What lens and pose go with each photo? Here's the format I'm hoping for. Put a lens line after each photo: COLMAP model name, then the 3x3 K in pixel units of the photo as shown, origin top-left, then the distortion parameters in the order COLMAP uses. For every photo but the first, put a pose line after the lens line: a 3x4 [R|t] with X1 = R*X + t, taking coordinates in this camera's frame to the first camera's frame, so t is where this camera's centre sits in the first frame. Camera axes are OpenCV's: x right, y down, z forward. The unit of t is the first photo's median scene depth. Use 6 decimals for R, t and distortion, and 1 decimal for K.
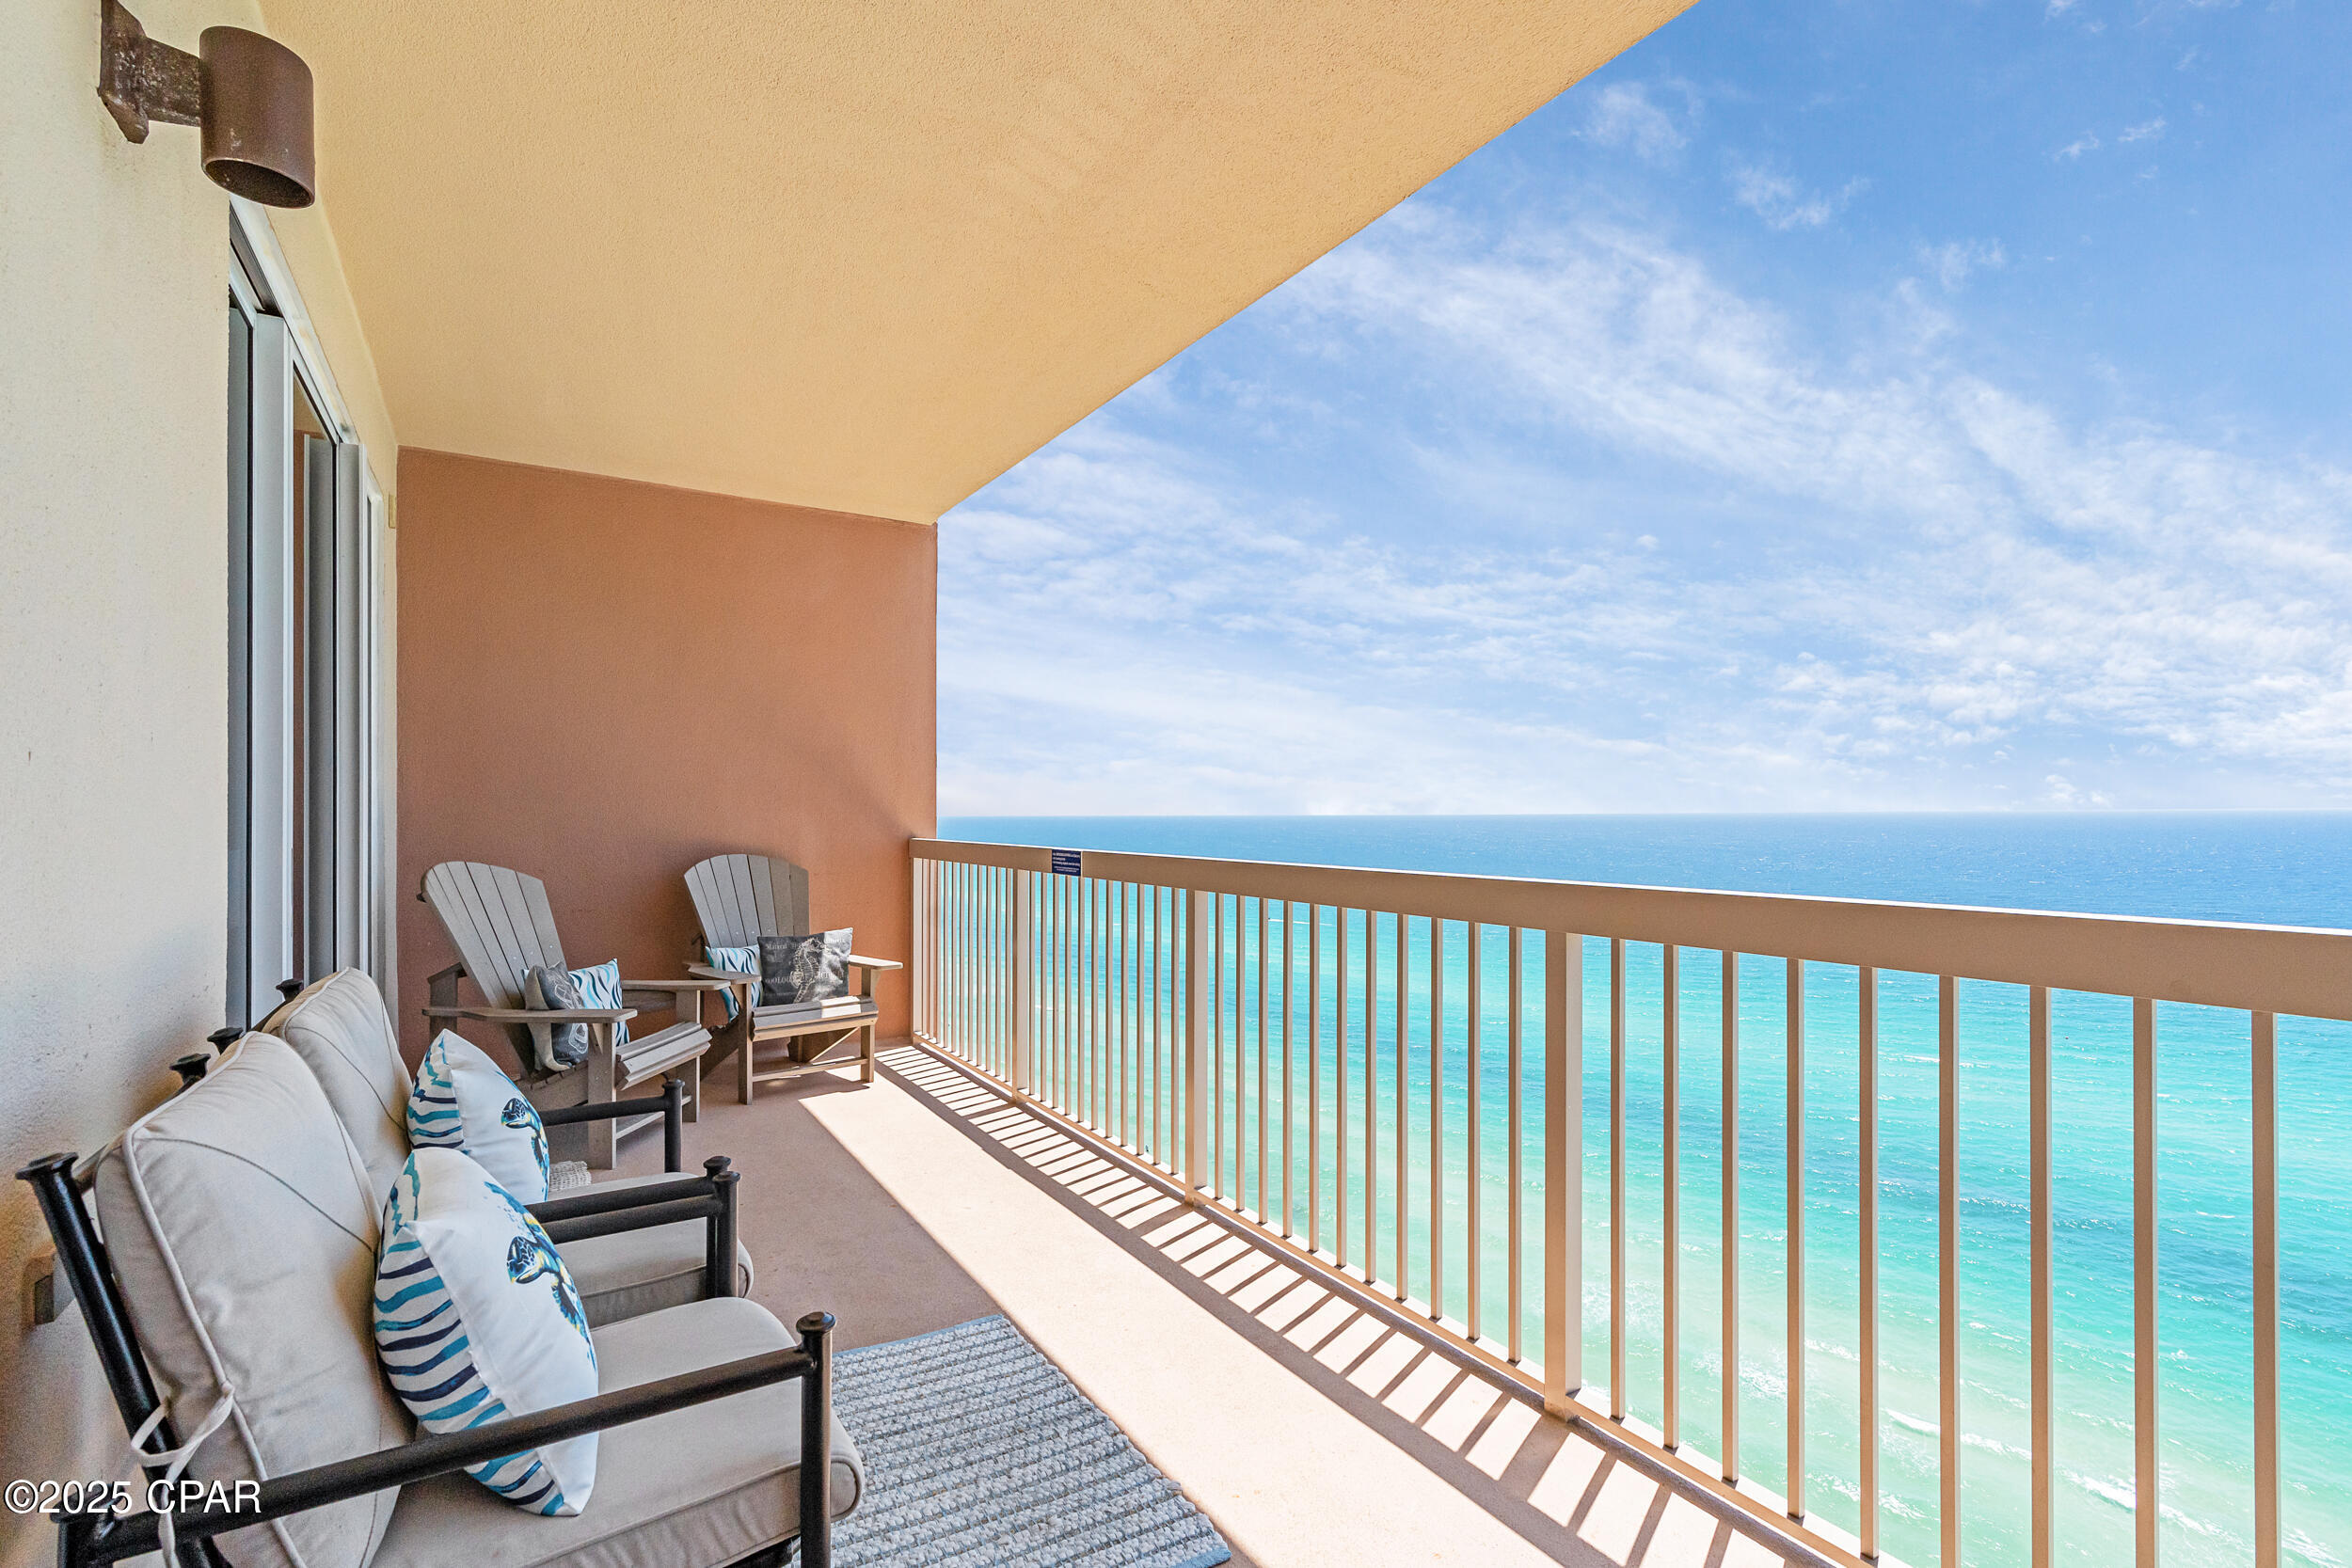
lens RADIAL K [[1051.0, 0, 1193.9], [0, 1051.0, 776.7], [0, 0, 1]] dist [-0.007291, 0.000562]
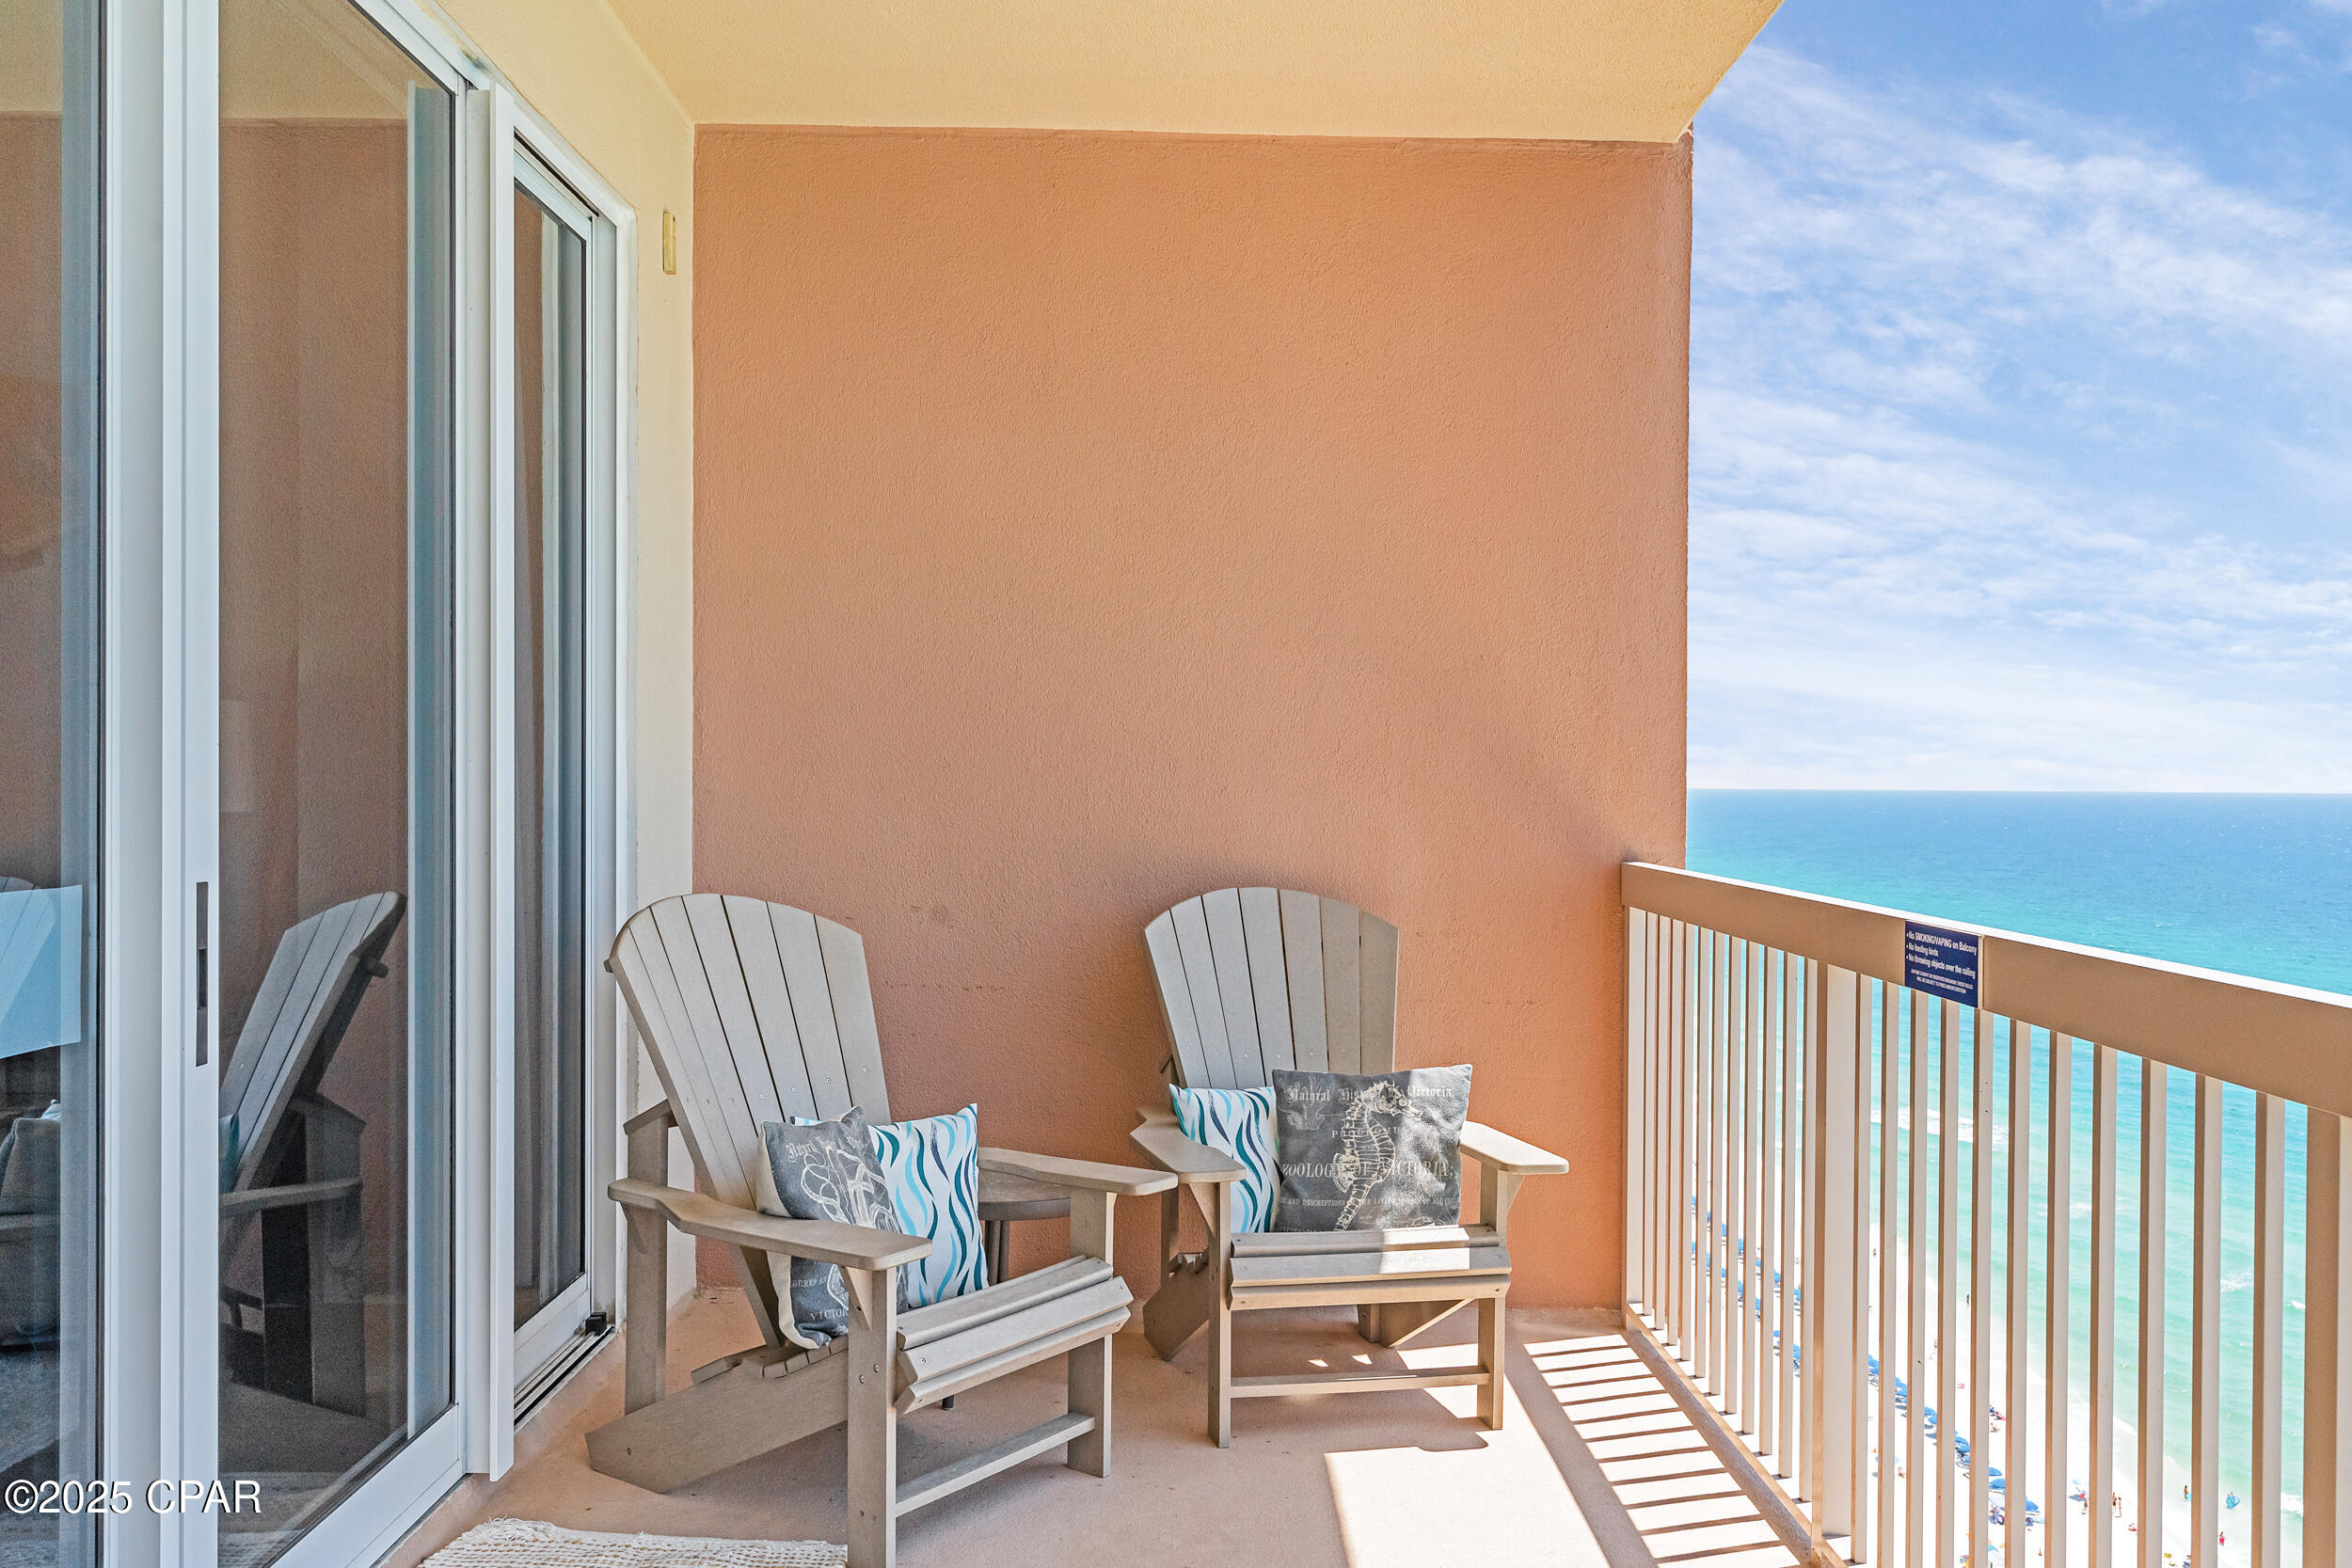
lens RADIAL K [[2025.5, 0, 1179.8], [0, 2025.5, 772.0], [0, 0, 1]] dist [-0.015845, -0.007120]
pose [[0.858044, 0.006791, -0.513531, 0.006966], [0.007352, 0.999648, 0.025504, -0.002151], [0.513523, -0.025659, 0.857692, 0.231139]]
